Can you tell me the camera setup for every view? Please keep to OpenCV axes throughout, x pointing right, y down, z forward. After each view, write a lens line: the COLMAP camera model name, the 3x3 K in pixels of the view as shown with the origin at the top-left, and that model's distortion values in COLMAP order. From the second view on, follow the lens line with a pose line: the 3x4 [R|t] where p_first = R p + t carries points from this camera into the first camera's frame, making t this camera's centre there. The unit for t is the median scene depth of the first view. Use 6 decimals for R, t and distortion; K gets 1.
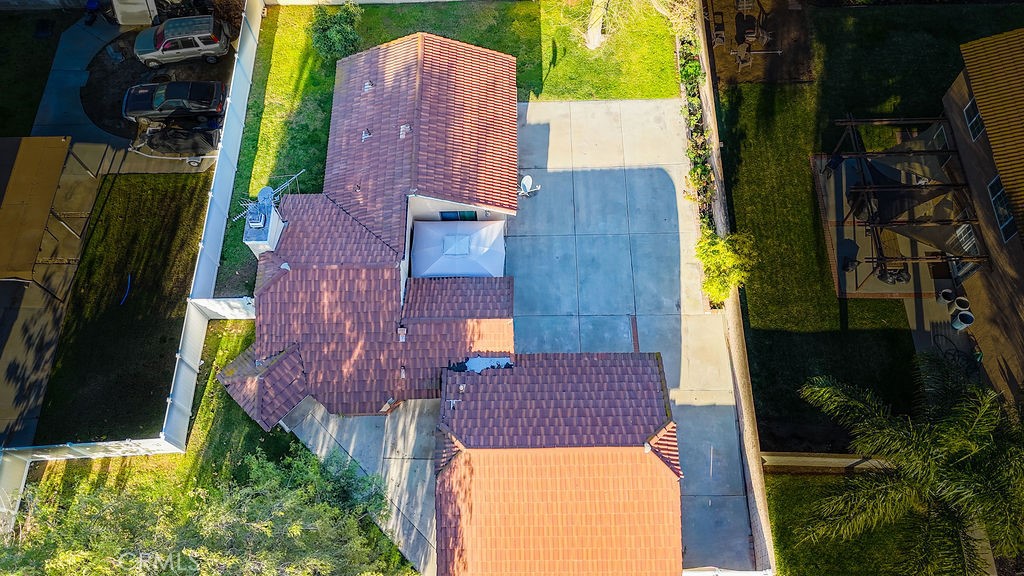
lens RADIAL K [[747.7, 0, 517.2], [0, 747.7, 290.5], [0, 0, 1]] dist [0.074204, -0.065556]
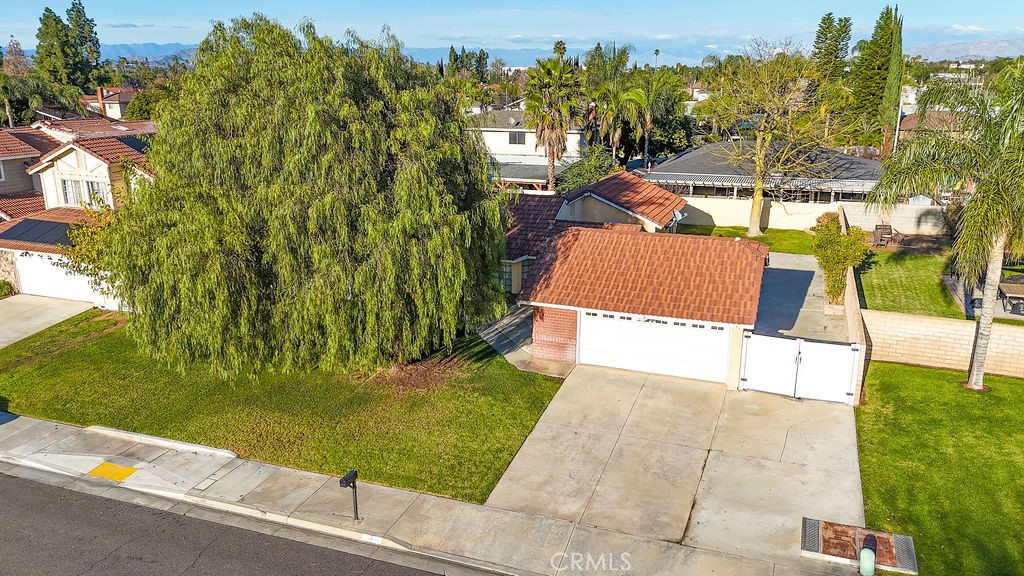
lens RADIAL K [[747.7, 0, 517.2], [0, 747.7, 290.5], [0, 0, 1]] dist [0.074204, -0.065556]
pose [[0.934860, 0.119013, -0.334474, 0.205607], [-0.332121, 0.626049, -0.705520, 0.937977], [0.125431, 0.770648, 0.624794, 0.271651]]
